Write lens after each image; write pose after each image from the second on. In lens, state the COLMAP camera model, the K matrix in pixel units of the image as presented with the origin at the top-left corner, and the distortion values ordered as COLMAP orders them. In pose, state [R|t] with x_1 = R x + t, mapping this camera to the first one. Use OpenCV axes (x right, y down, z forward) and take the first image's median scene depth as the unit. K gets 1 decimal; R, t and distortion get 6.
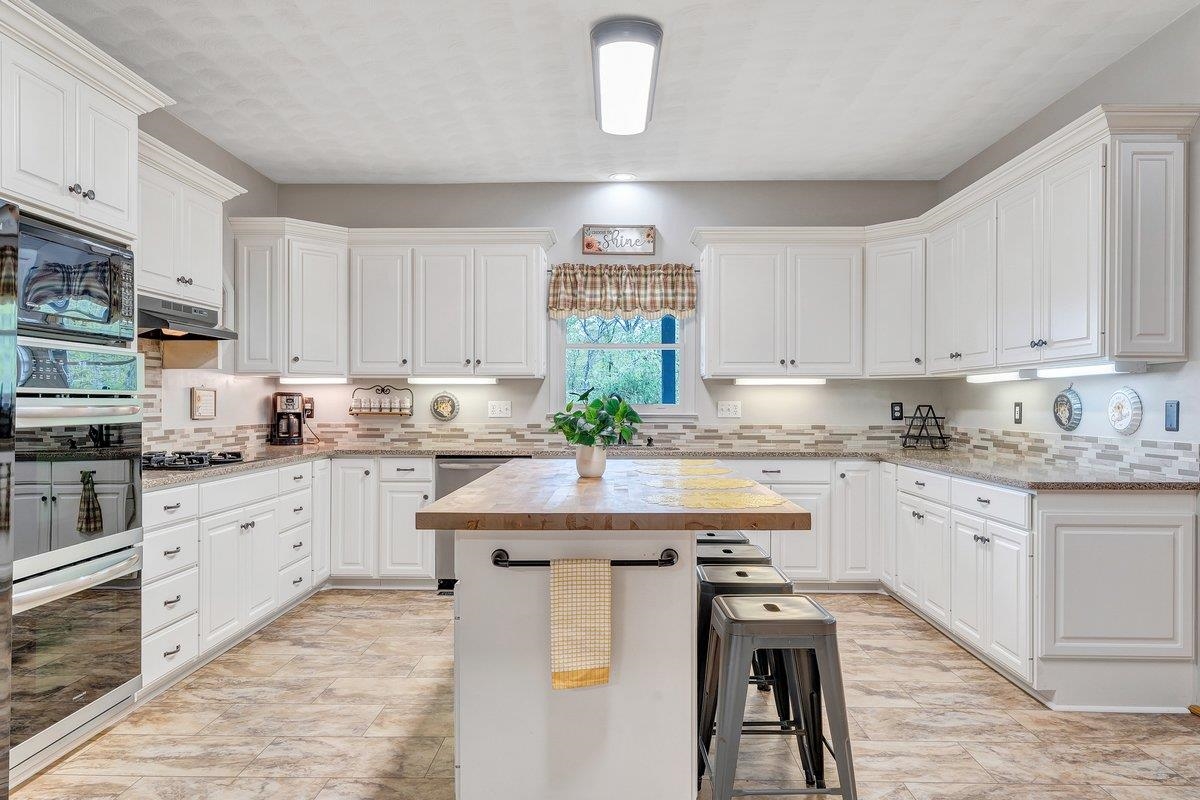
lens RADIAL K [[788.9, 0, 603.8], [0, 788.9, 410.8], [0, 0, 1]] dist [-0.000312, -0.004588]
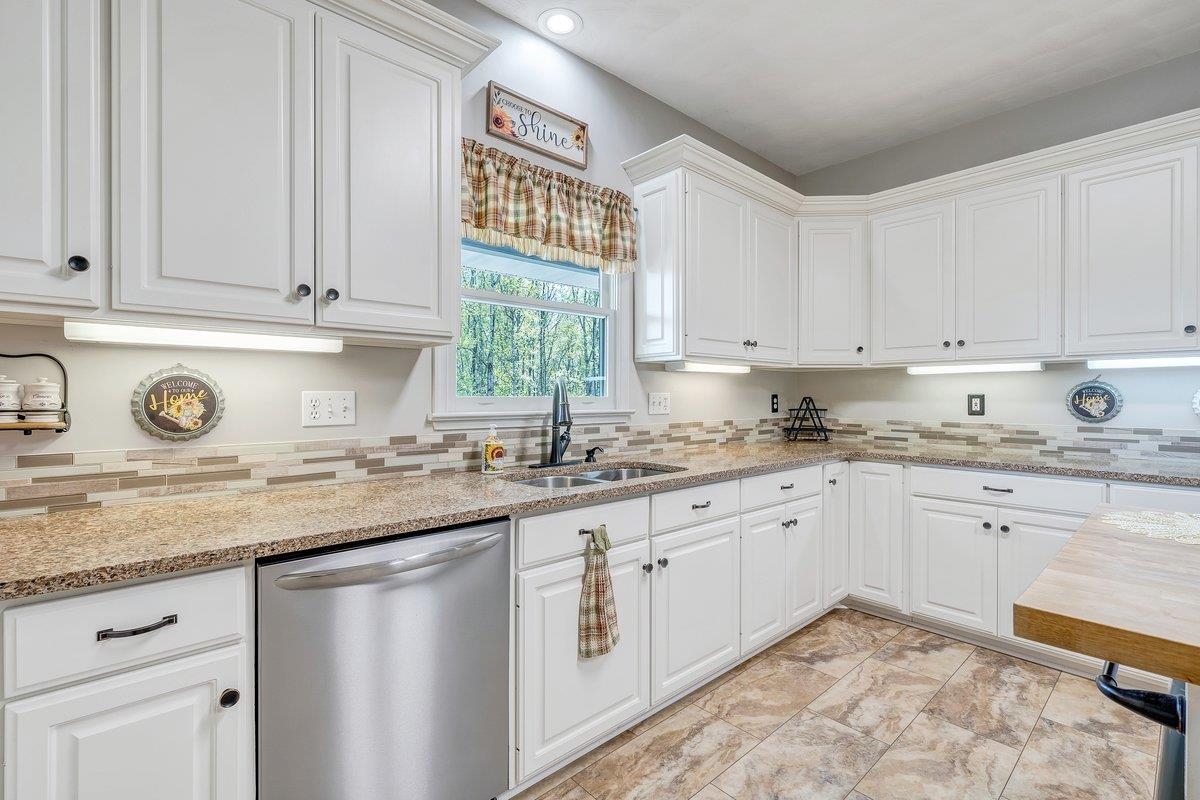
lens RADIAL K [[537.3, 0, 600.0], [0, 537.3, 400.0], [0, 0, 1]] dist [0.002444, 0.000123]
pose [[0.728163, -0.006653, 0.685372, -0.236707], [0.007134, 0.999972, 0.002128, -0.006580], [-0.685367, 0.003340, 0.728190, 0.667867]]
